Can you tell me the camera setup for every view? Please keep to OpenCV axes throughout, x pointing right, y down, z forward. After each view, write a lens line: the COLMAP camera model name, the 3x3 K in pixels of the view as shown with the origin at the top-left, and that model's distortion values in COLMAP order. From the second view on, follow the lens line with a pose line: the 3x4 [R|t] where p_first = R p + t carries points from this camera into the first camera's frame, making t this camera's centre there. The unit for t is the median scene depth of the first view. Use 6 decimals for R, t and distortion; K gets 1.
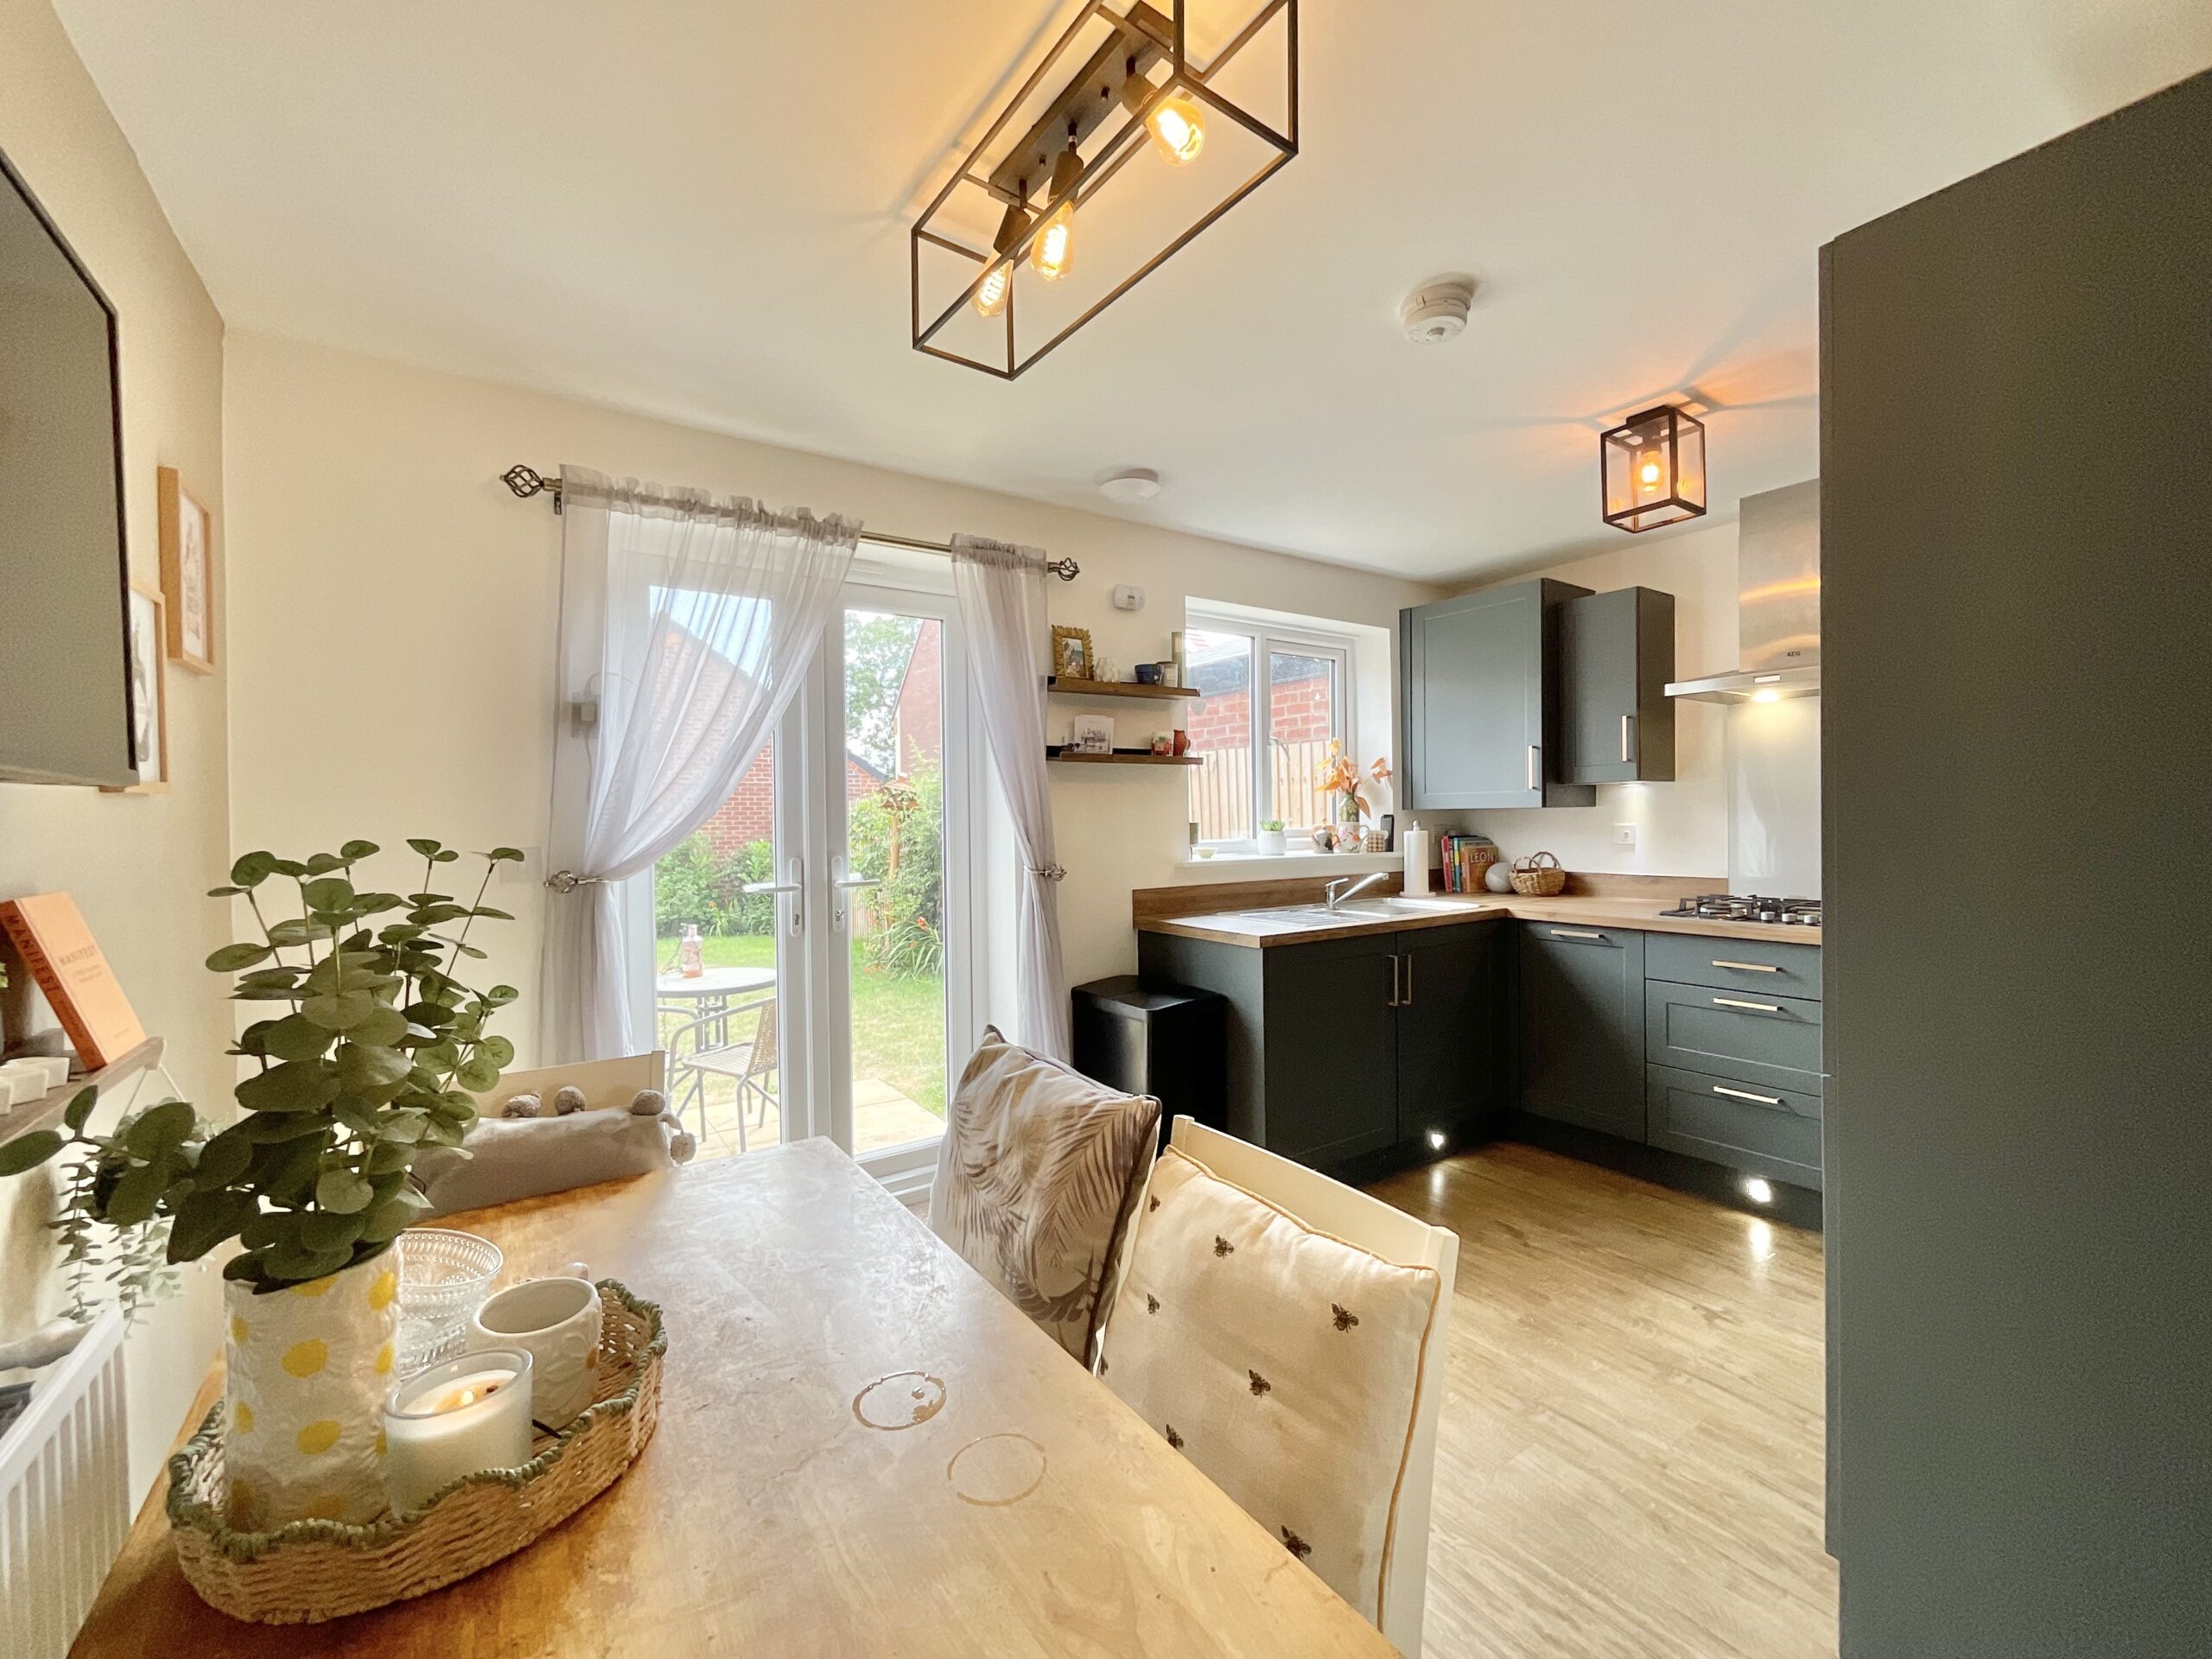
lens RADIAL K [[899.6, 0, 1106.5], [0, 899.6, 828.4], [0, 0, 1]] dist [-0.000924, 0.000860]
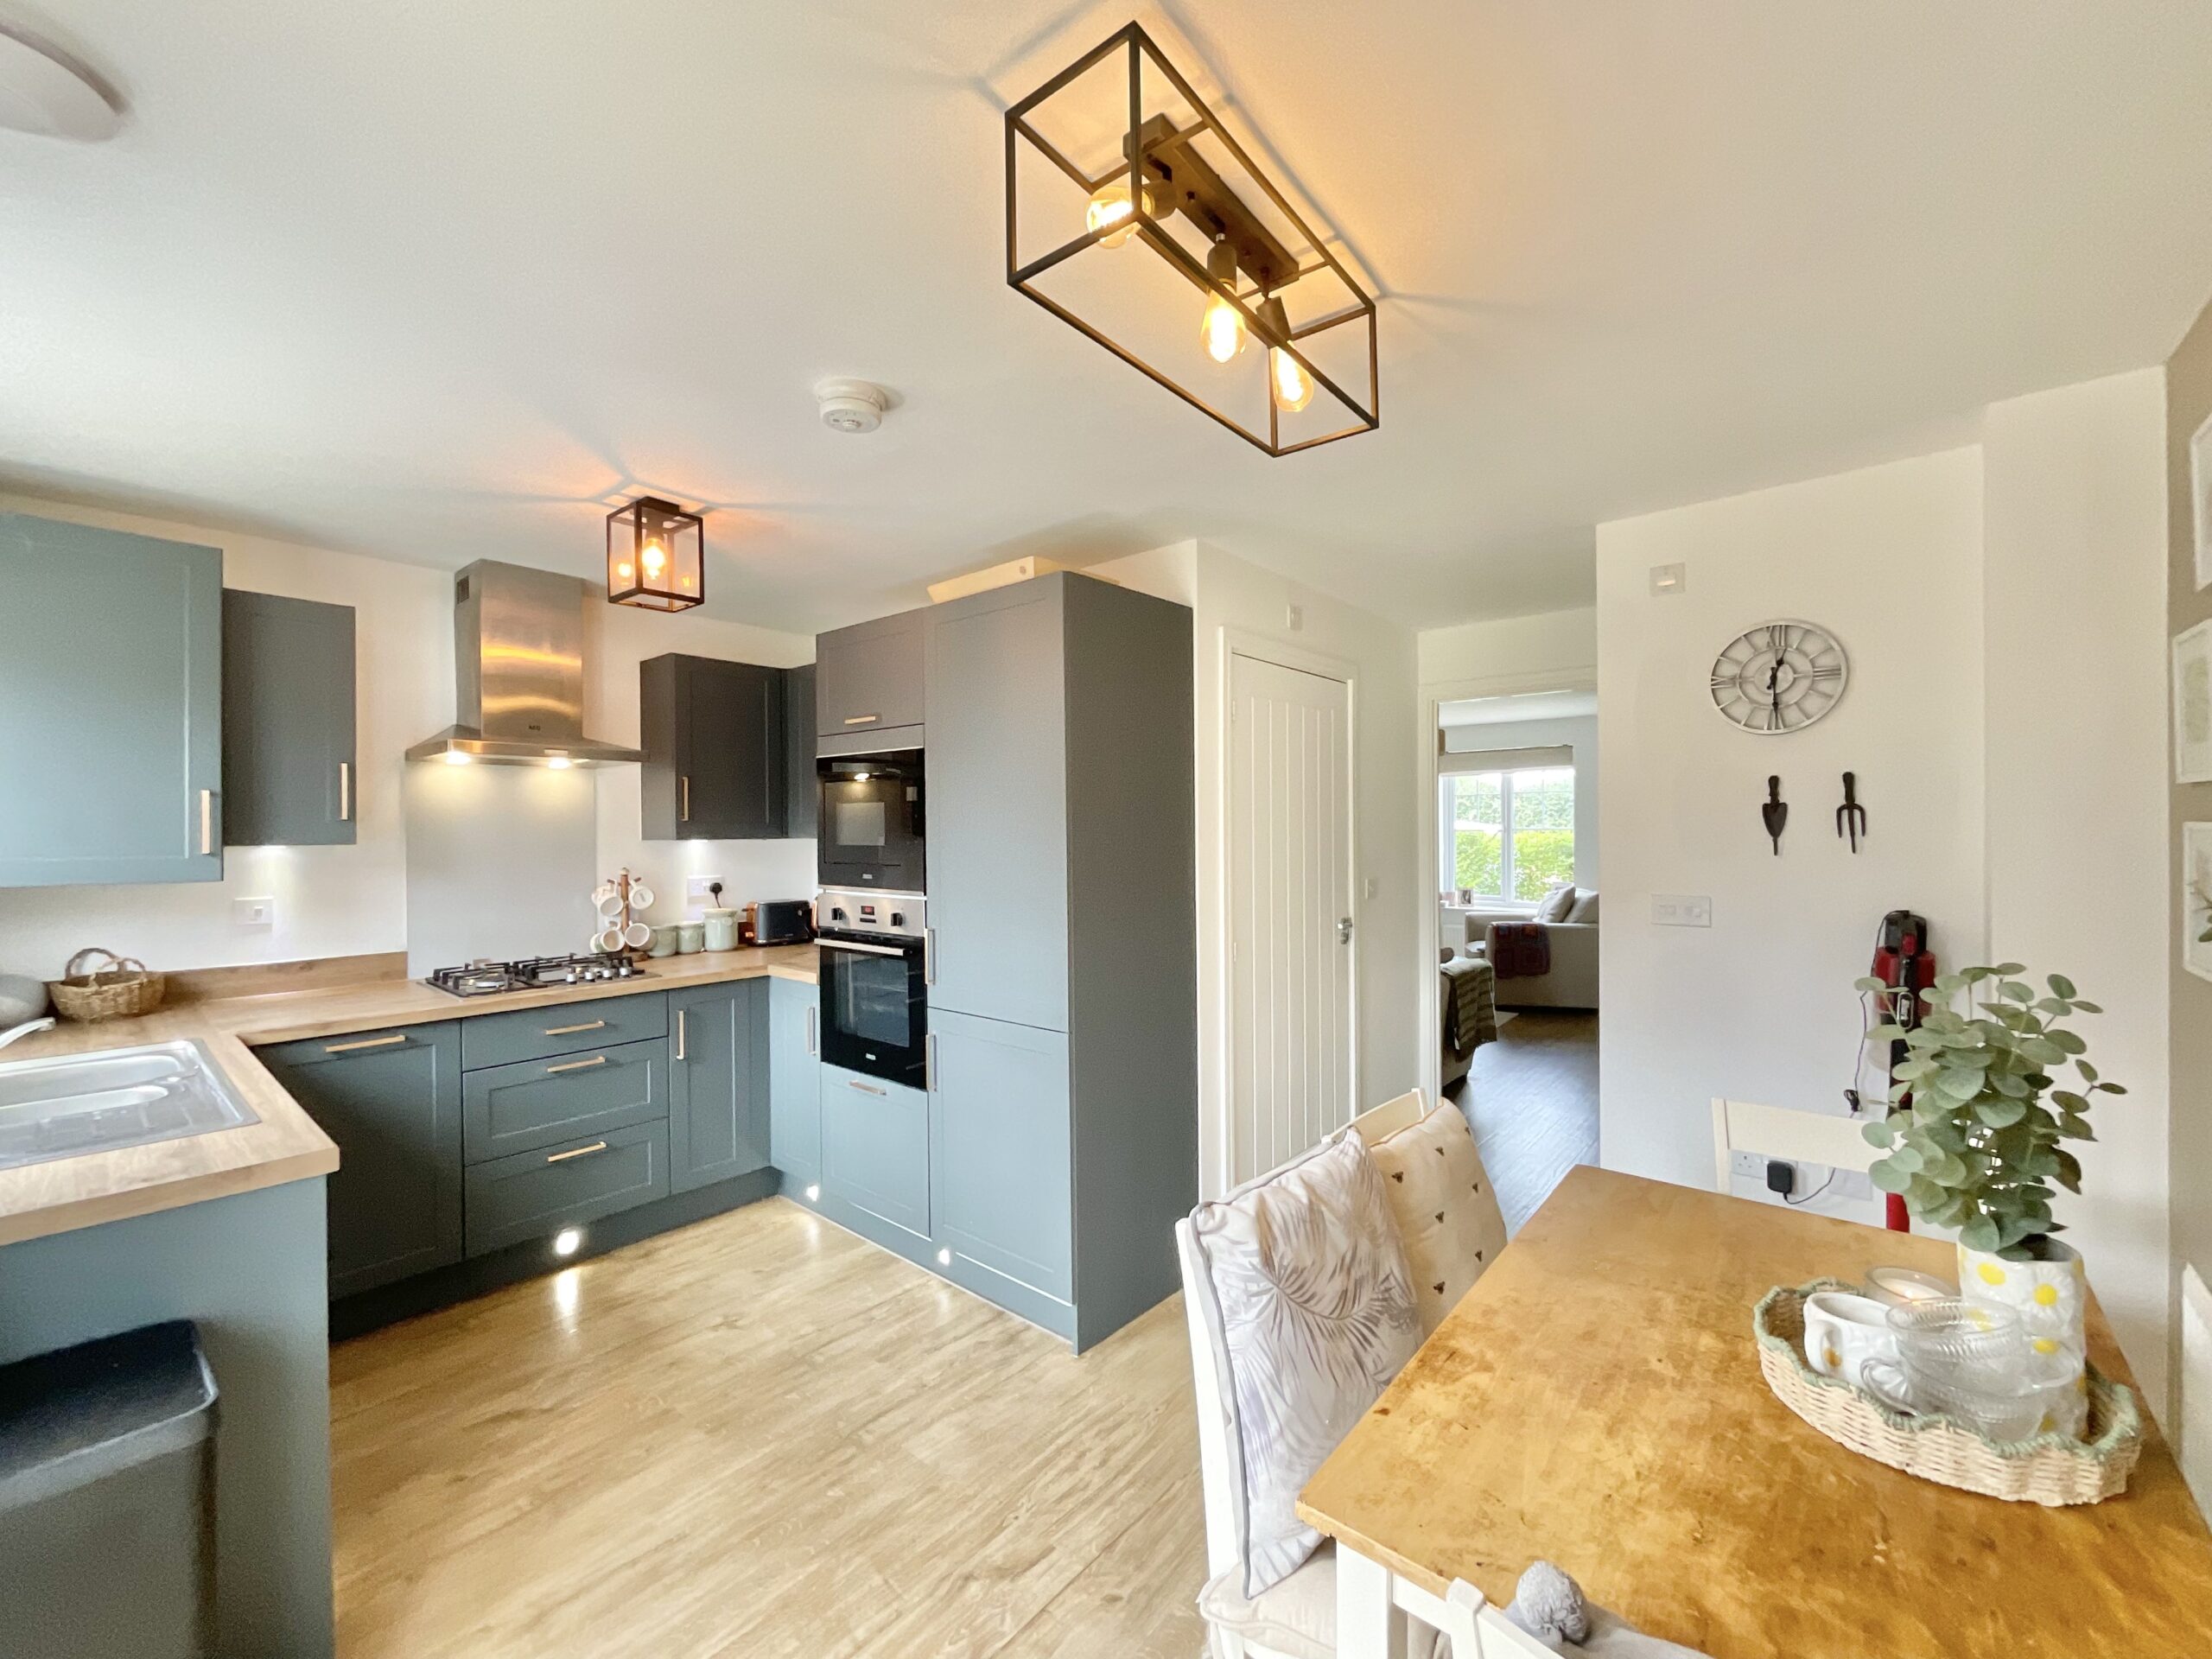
lens RADIAL K [[899.6, 0, 1105.6], [0, 899.6, 831.9], [0, 0, 1]] dist [-0.000924, 0.000860]
pose [[-0.264391, 0.011517, 0.964347, -0.420942], [0.019785, 0.999783, -0.006516, -0.050467], [-0.964213, 0.017356, -0.264562, 0.620526]]
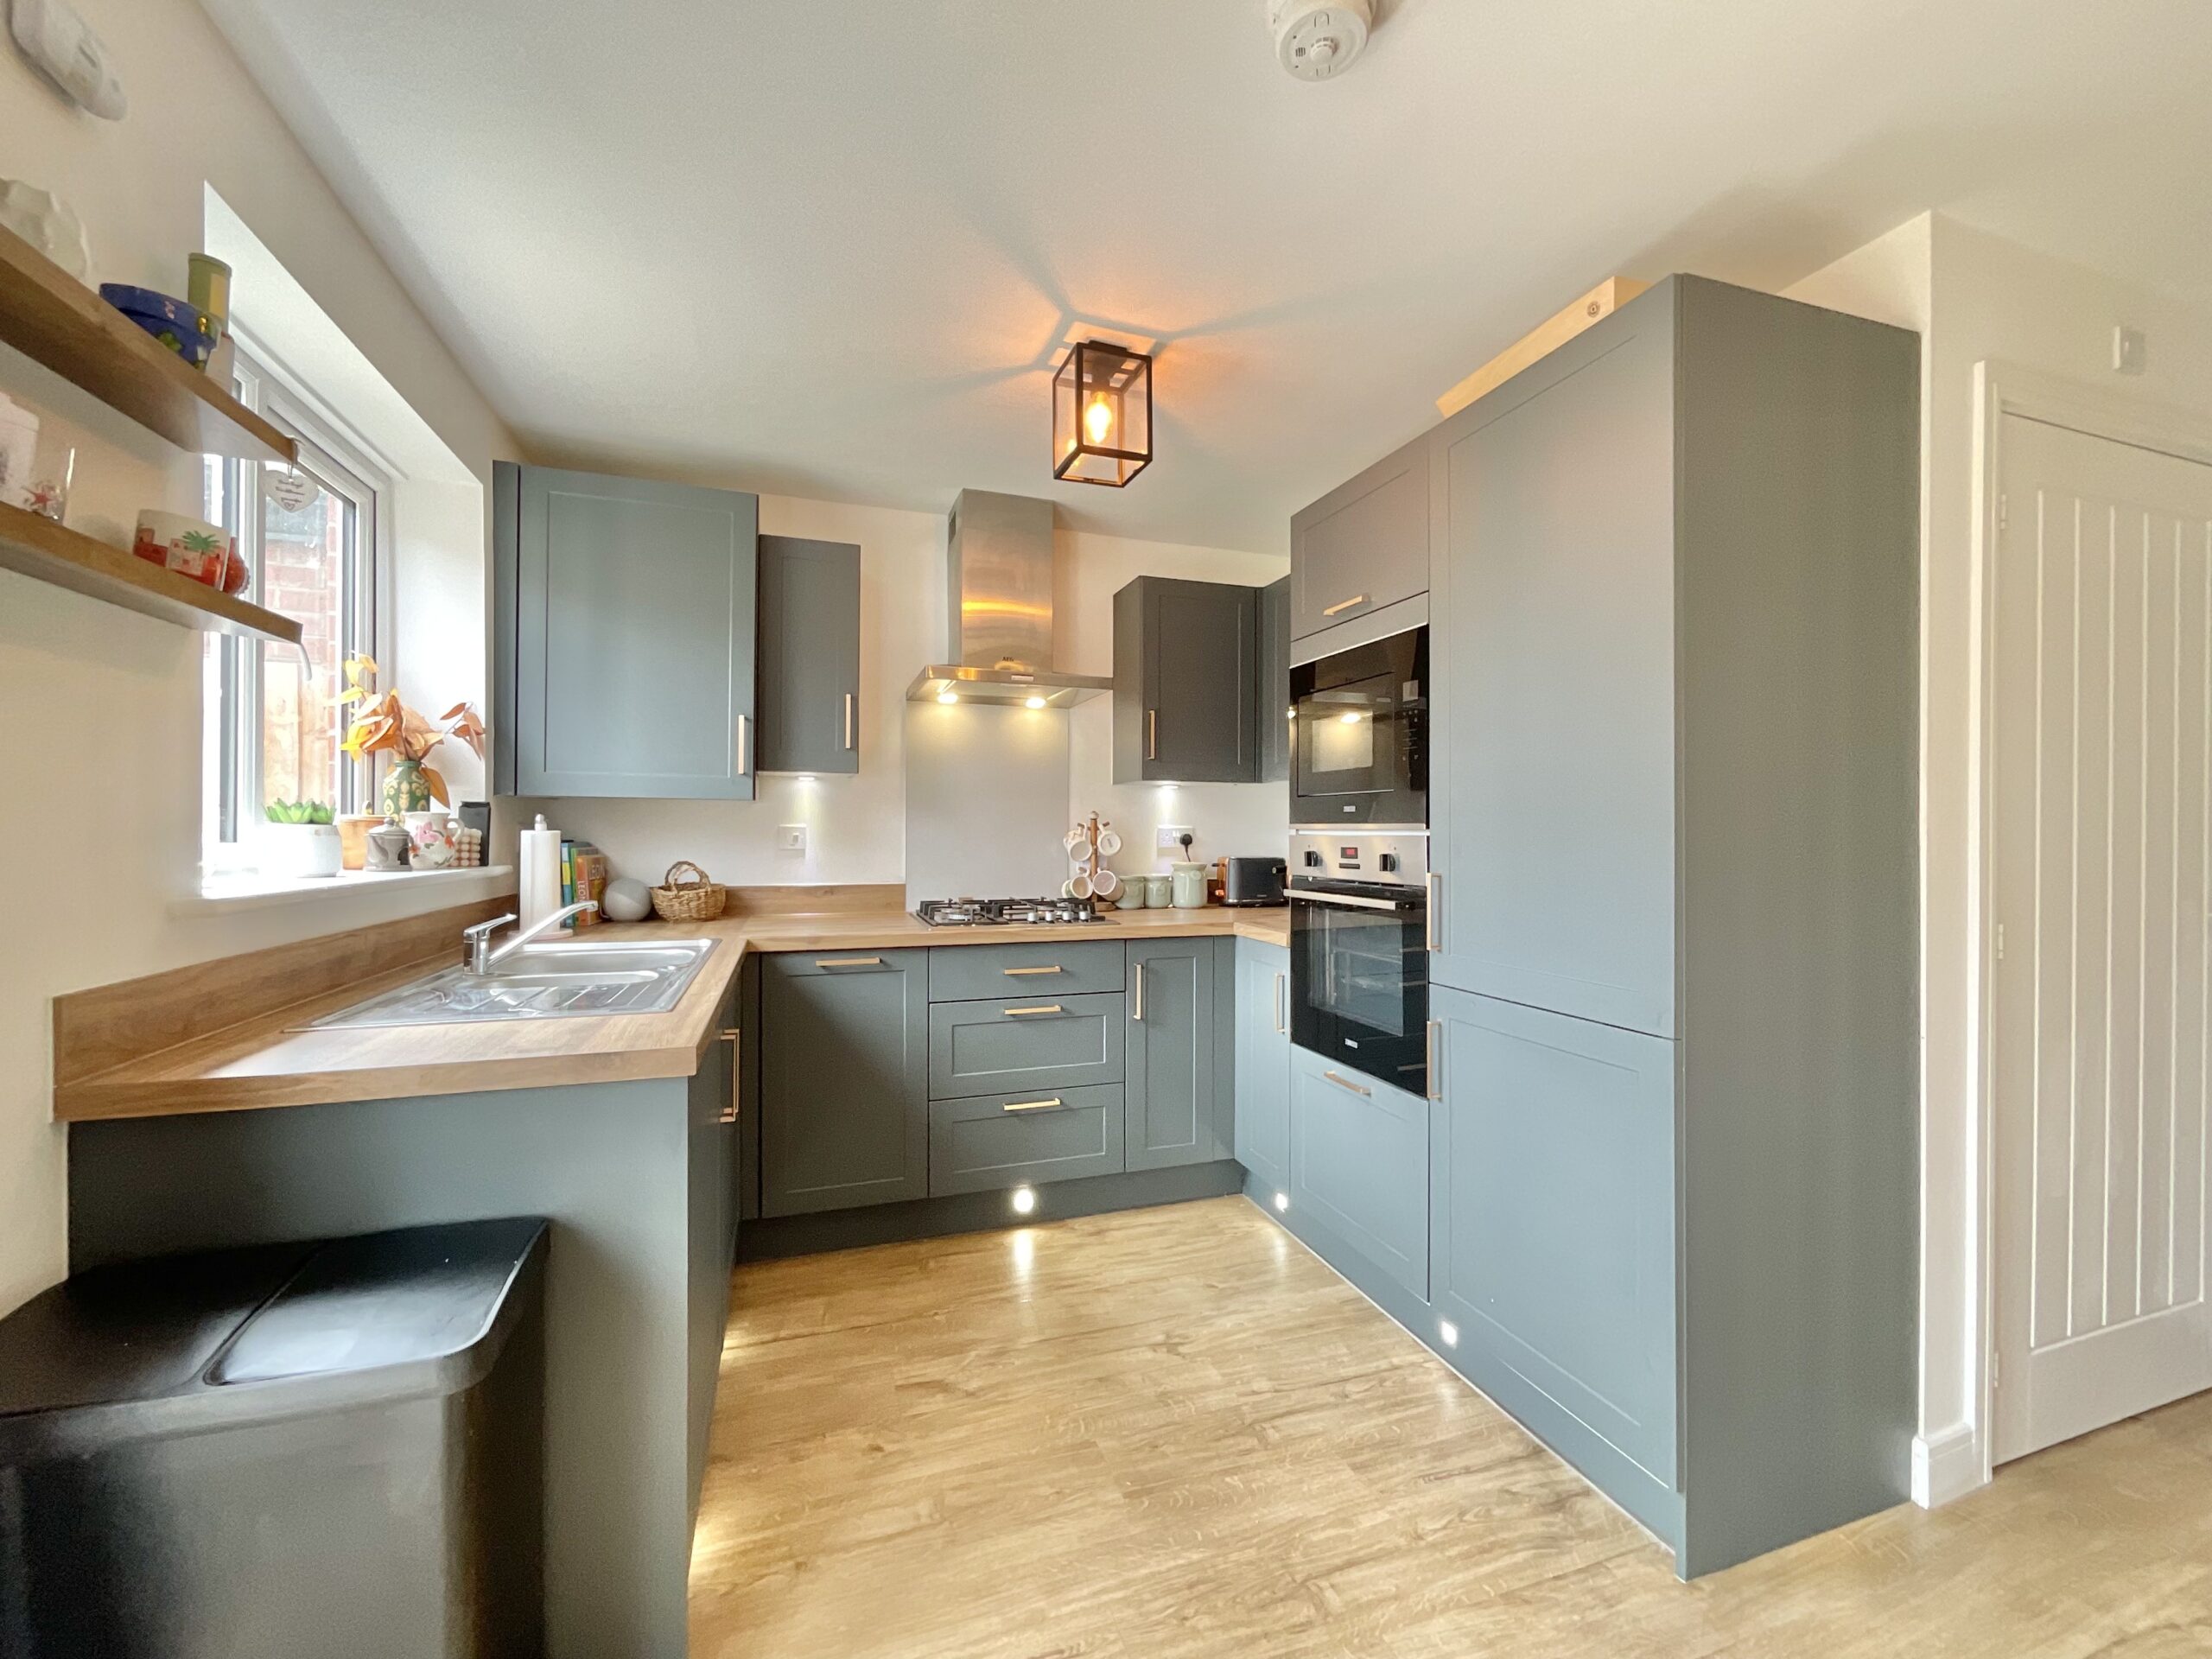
lens RADIAL K [[899.6, 0, 1109.9], [0, 899.6, 834.0], [0, 0, 1]] dist [-0.000924, 0.000860]
pose [[0.262707, 0.012619, 0.964793, -0.183496], [0.002337, 0.999903, -0.013714, 0.018507], [-0.964873, 0.005857, 0.262652, 0.608384]]
